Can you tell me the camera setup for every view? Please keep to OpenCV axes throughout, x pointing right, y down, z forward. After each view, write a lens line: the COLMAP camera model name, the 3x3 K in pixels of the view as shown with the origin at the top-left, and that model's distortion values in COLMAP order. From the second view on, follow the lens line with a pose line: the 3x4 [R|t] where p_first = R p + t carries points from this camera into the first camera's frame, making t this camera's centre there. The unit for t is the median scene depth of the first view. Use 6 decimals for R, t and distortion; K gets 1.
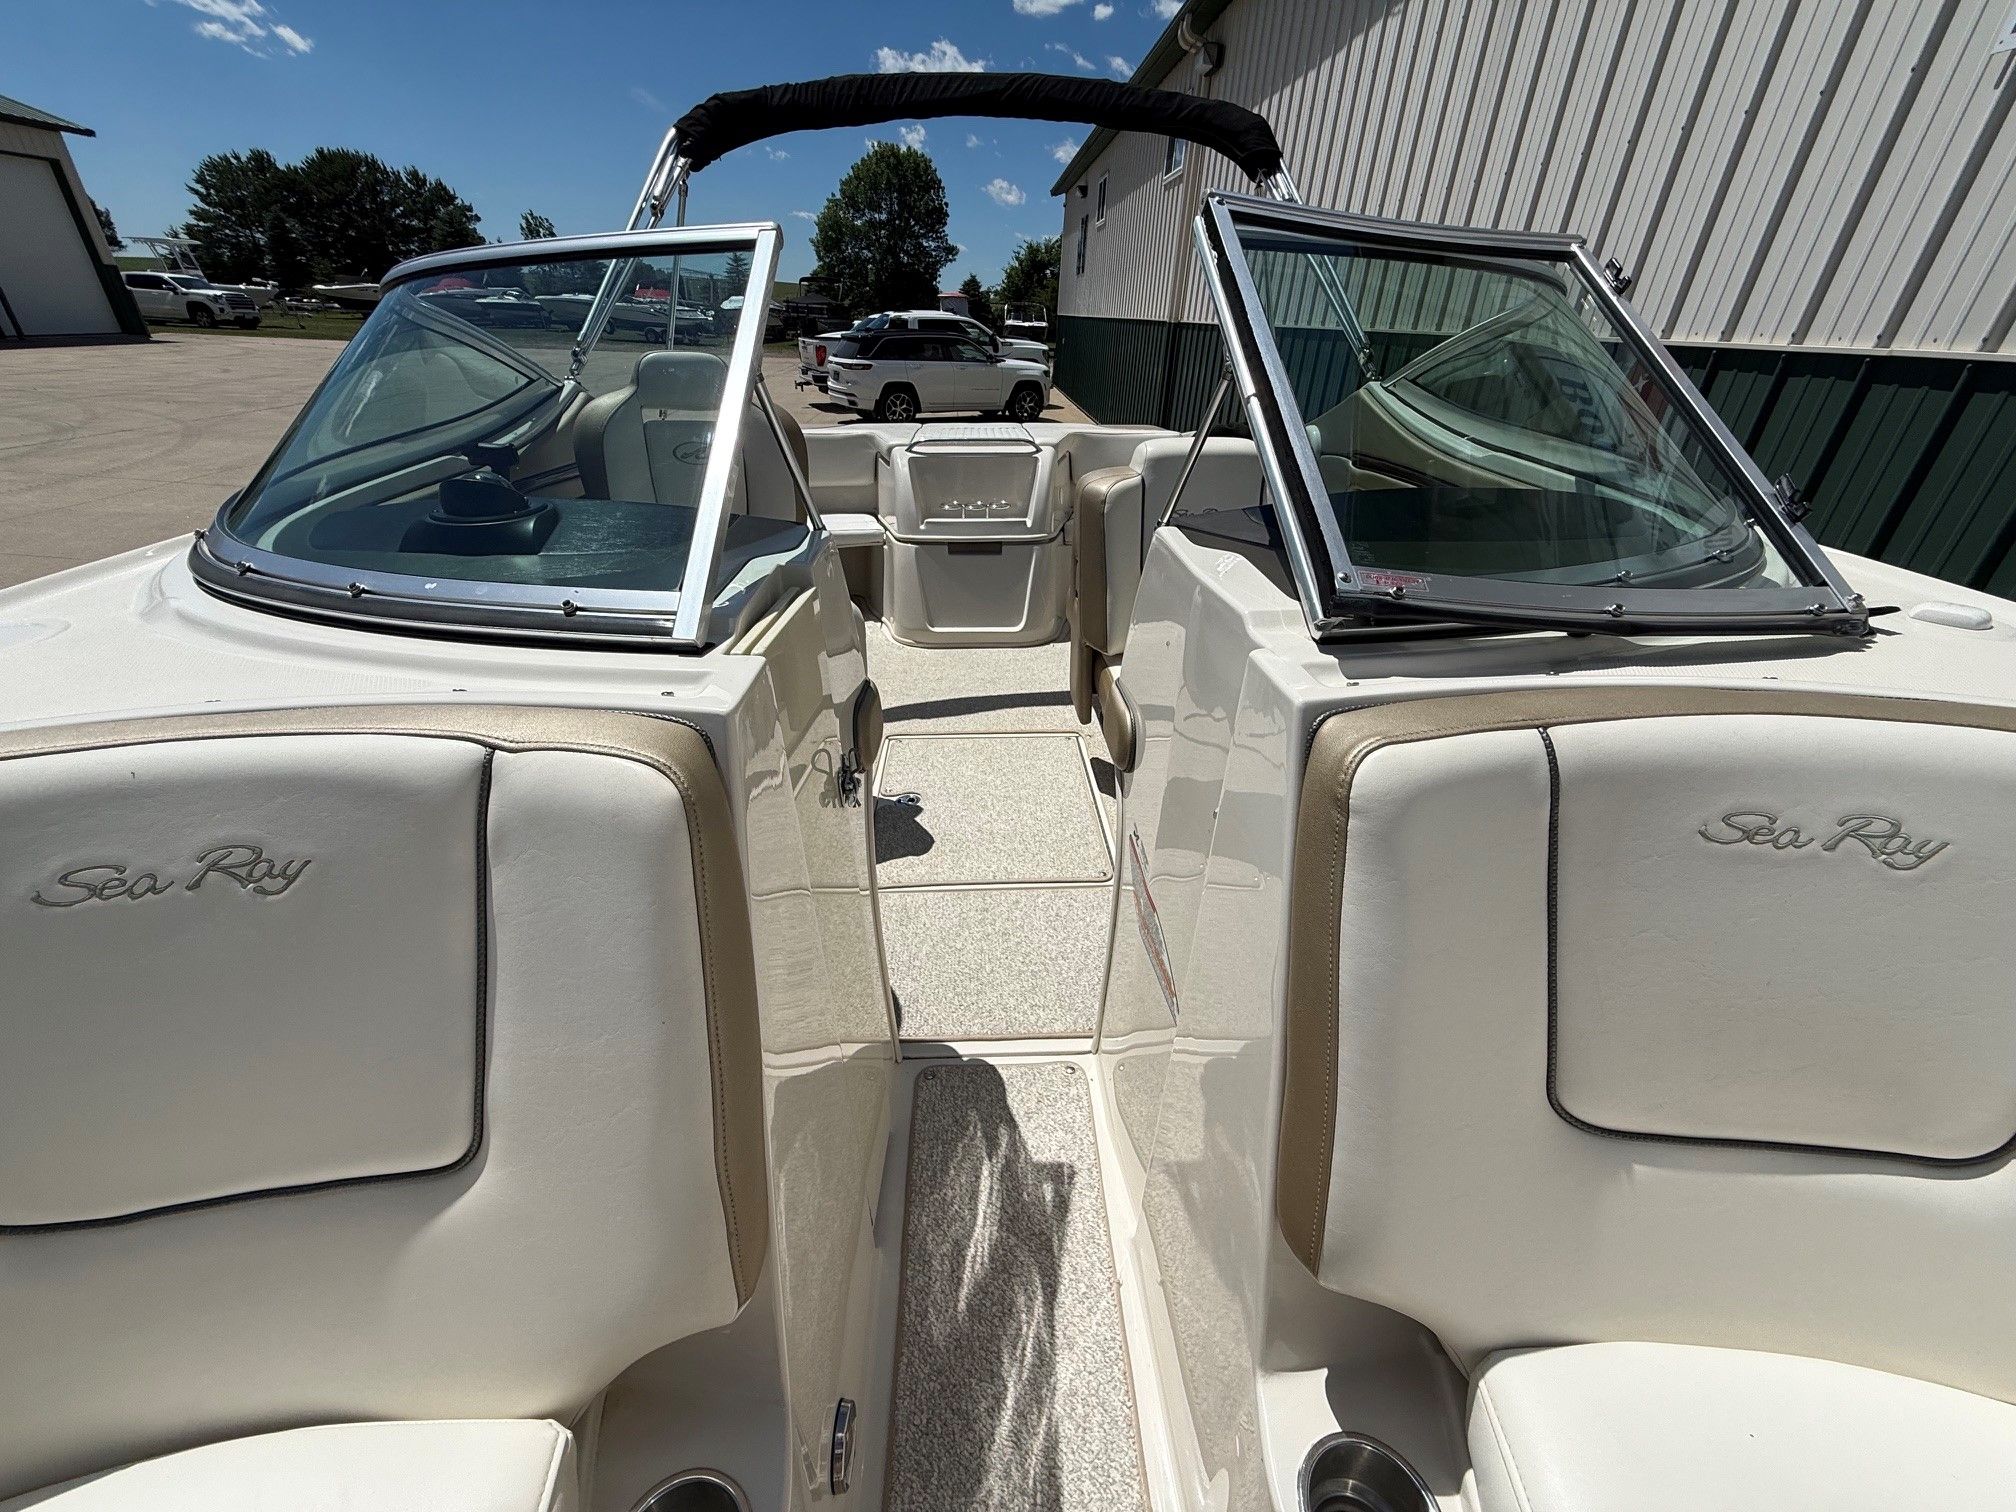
lens RADIAL K [[803.0, 0, 1003.1], [0, 803.0, 752.1], [0, 0, 1]] dist [0.001918, -0.000815]
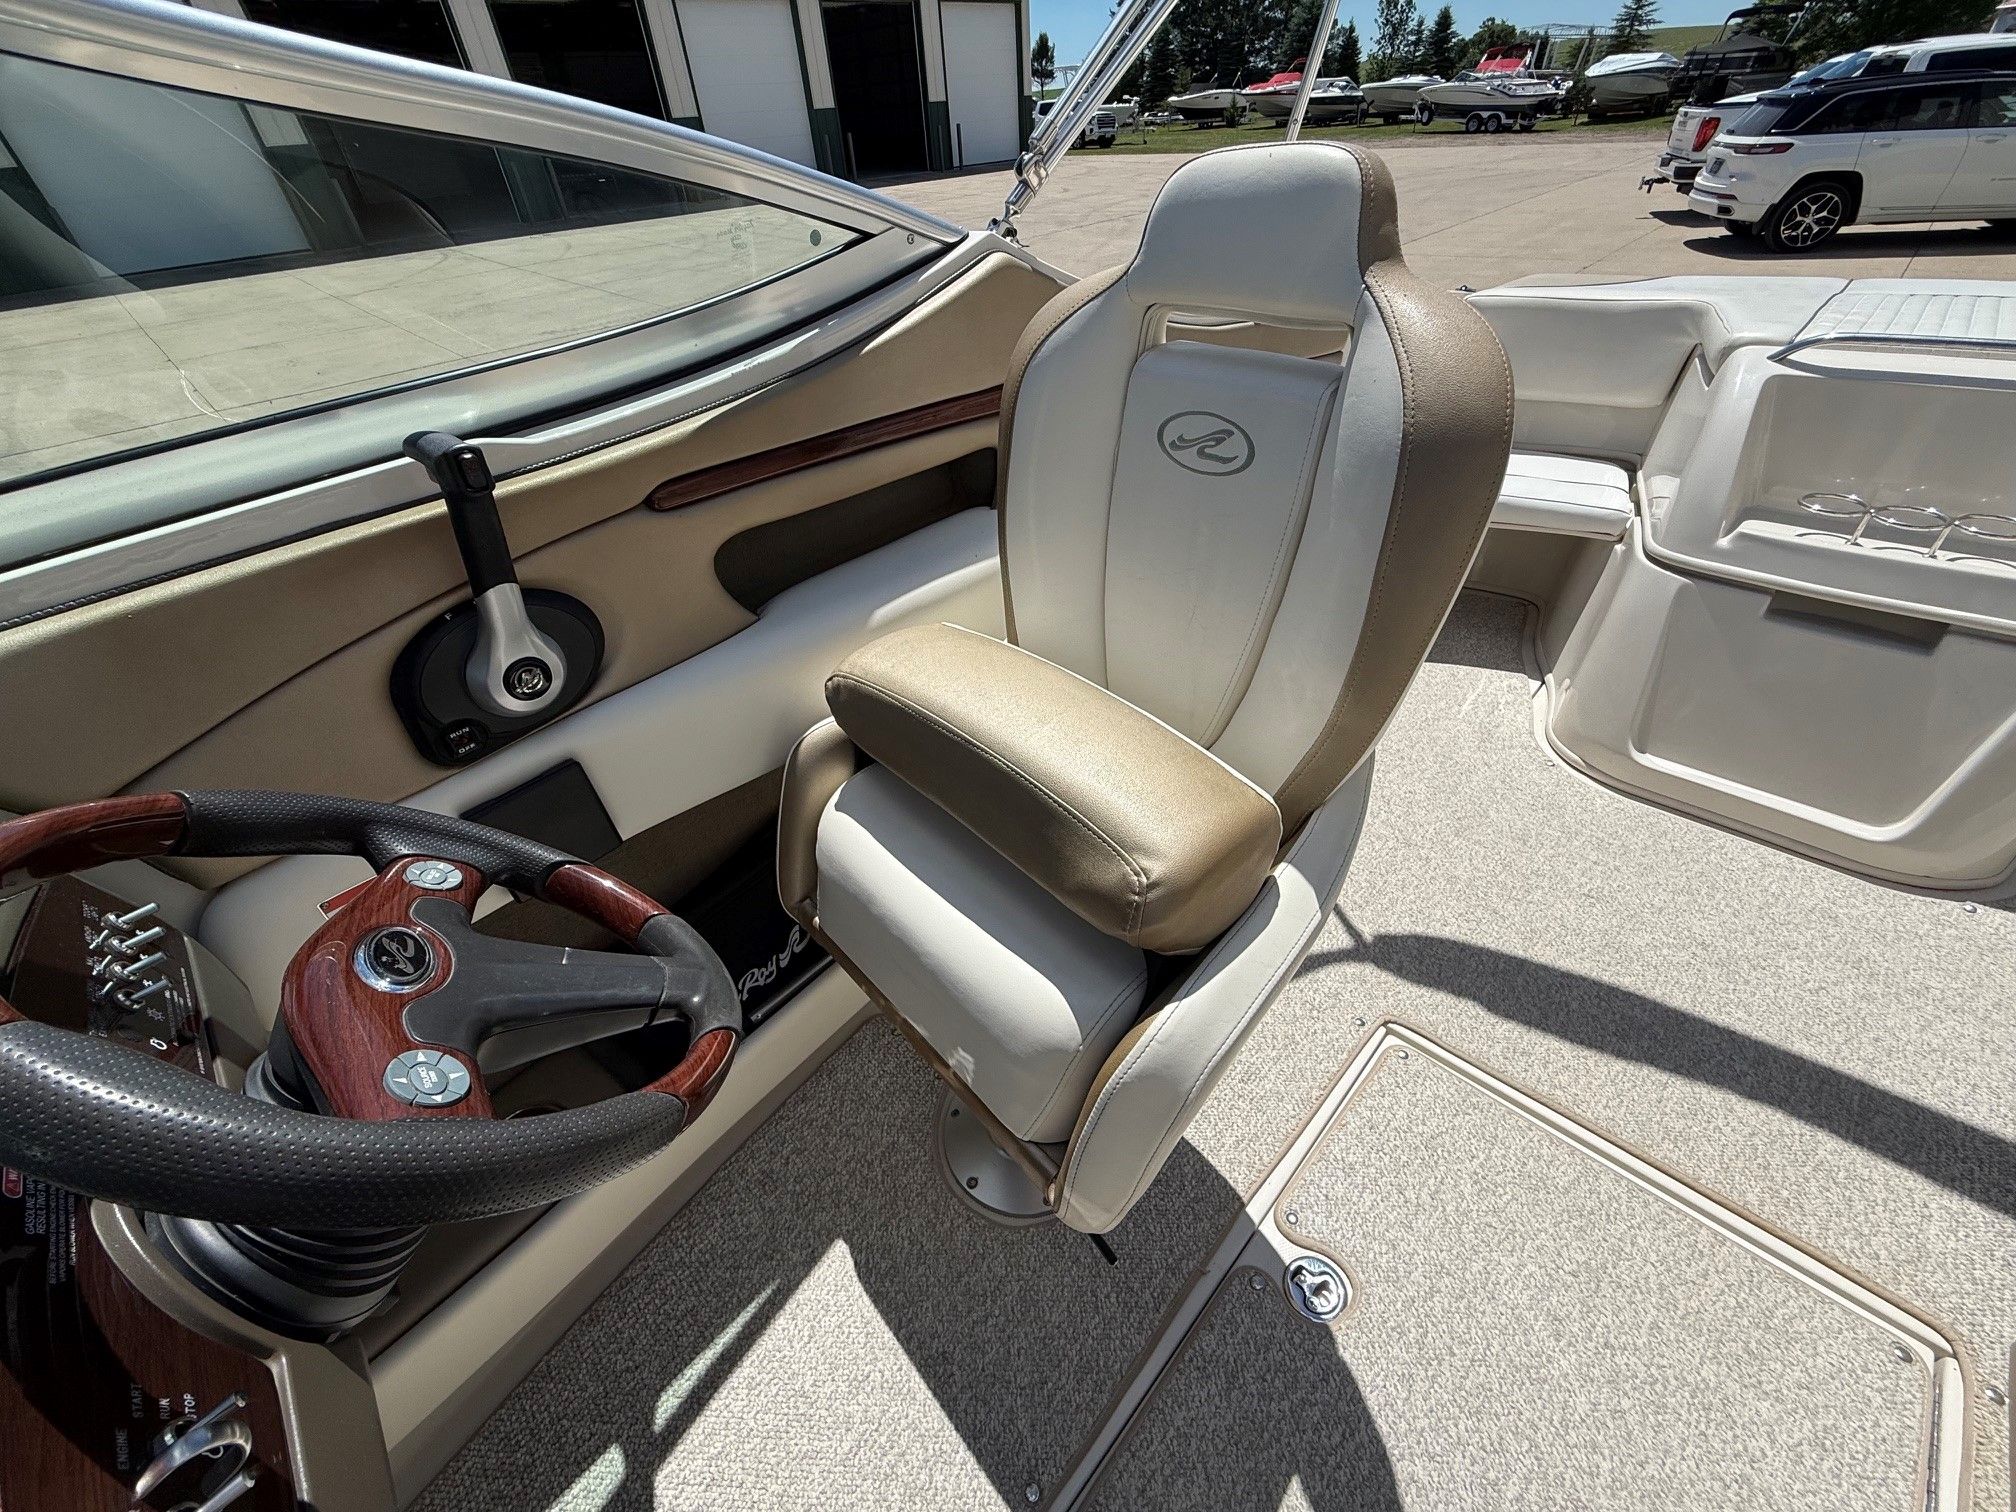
lens RADIAL K [[803.0, 0, 1003.1], [0, 803.0, 752.1], [0, 0, 1]] dist [0.001918, -0.000815]
pose [[0.686510, 0.392240, -0.612252, -0.010121], [-0.274503, 0.919522, 0.281297, -0.034079], [0.673315, -0.025048, 0.738931, 0.070024]]
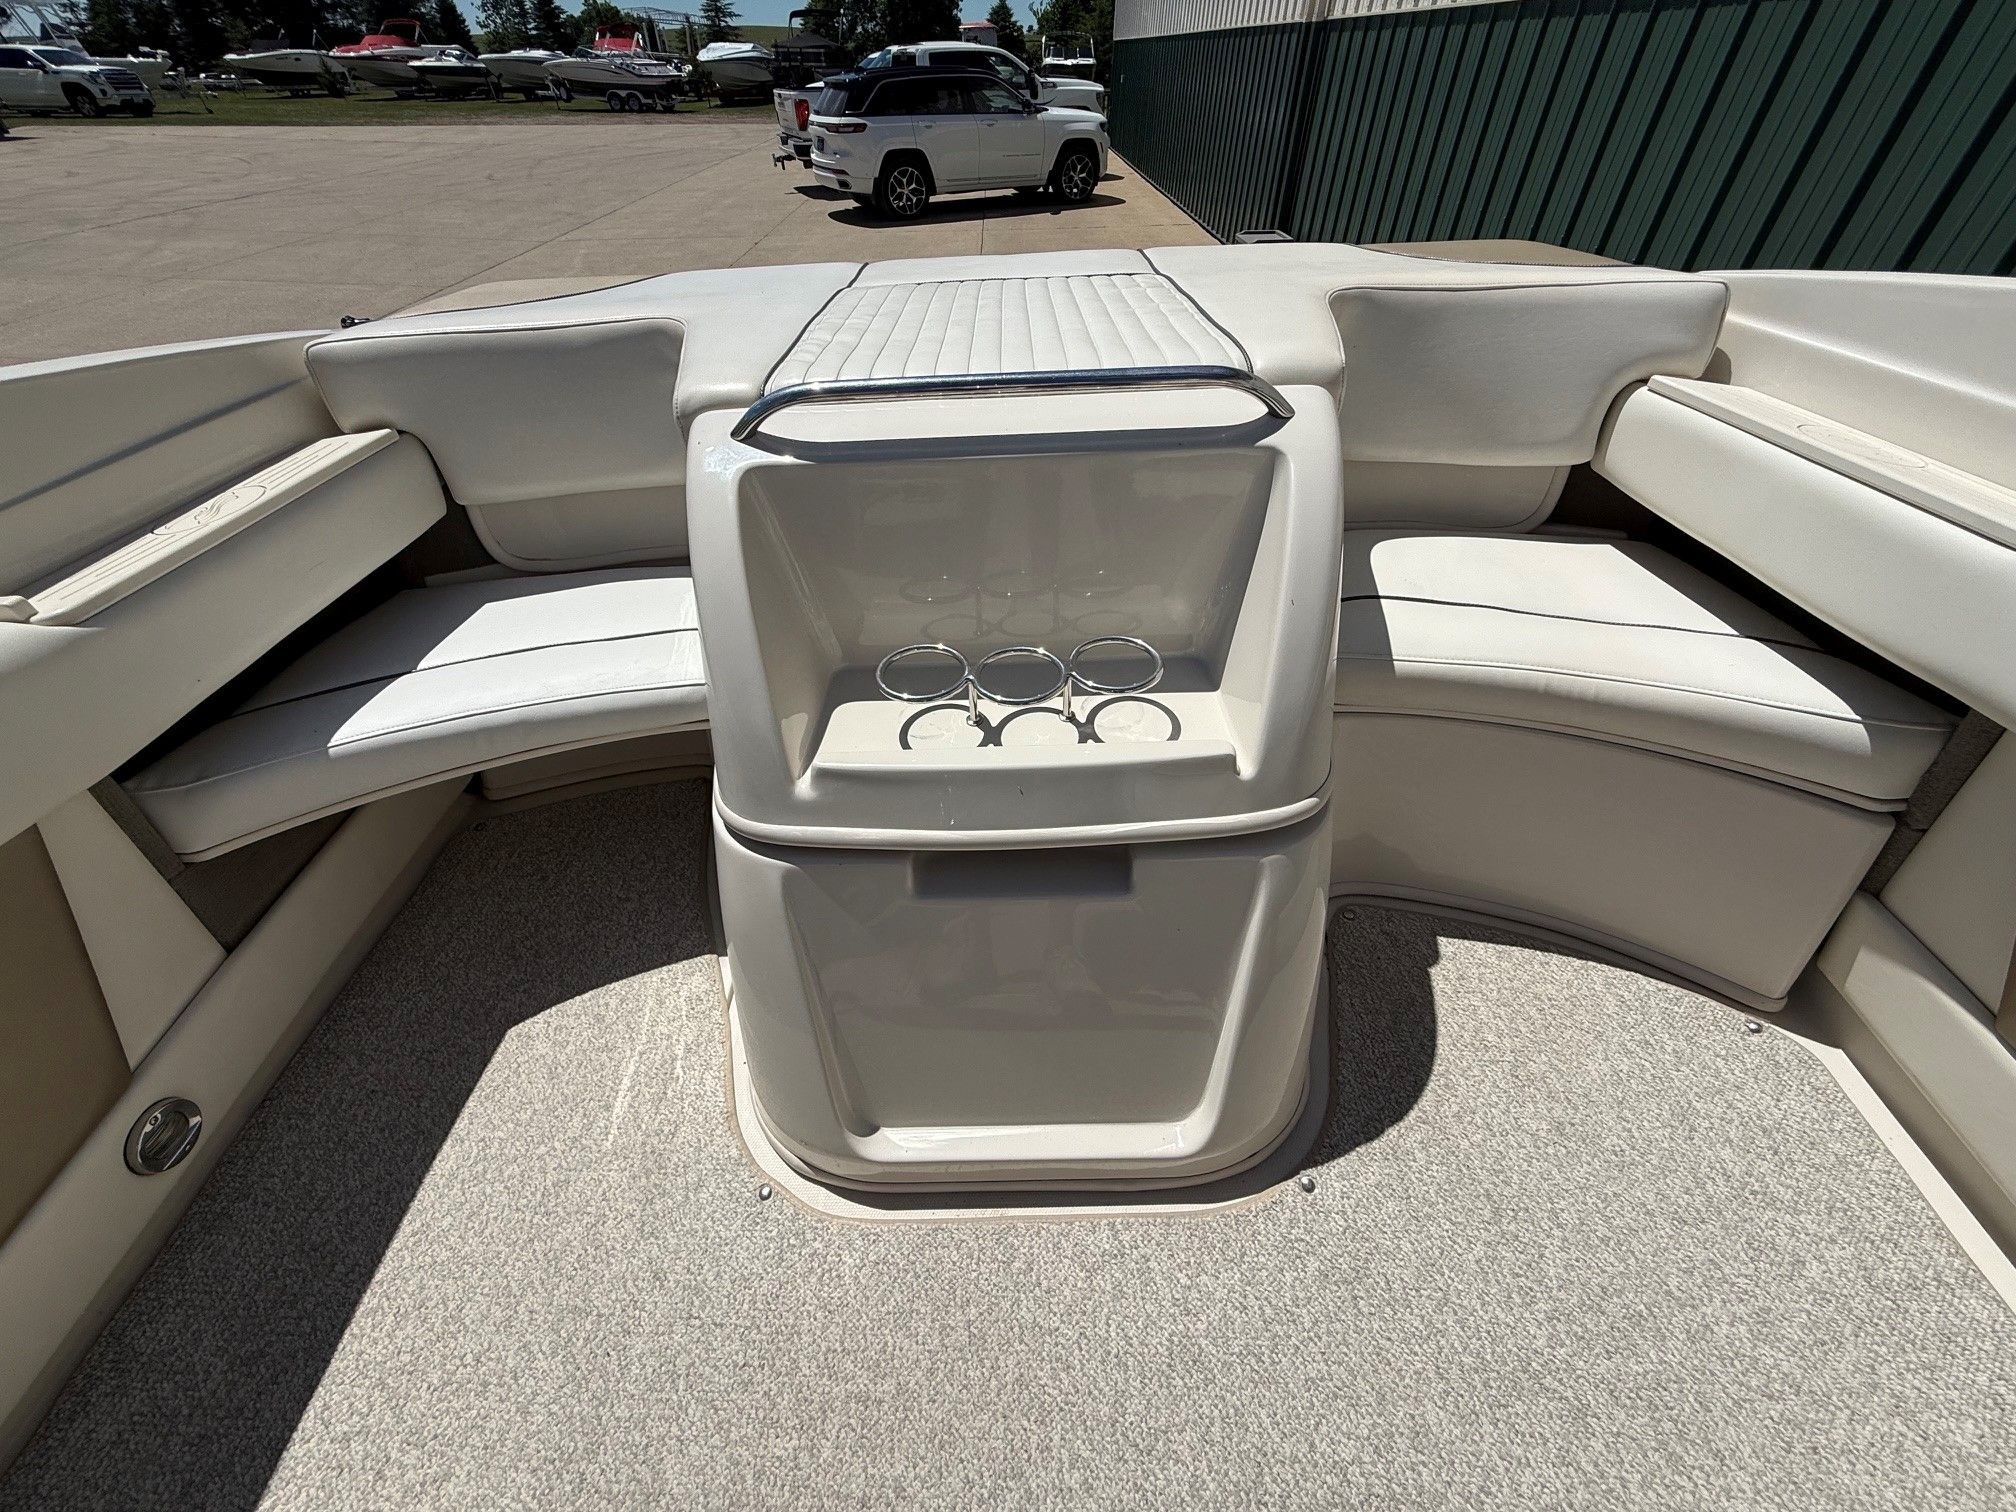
lens RADIAL K [[803.0, 0, 1003.1], [0, 803.0, 752.1], [0, 0, 1]] dist [0.001918, -0.000815]
pose [[0.998622, -0.009441, -0.051619, -0.005087], [0.020171, 0.977167, 0.211512, -0.062109], [0.048443, -0.212262, 0.976011, 0.139481]]
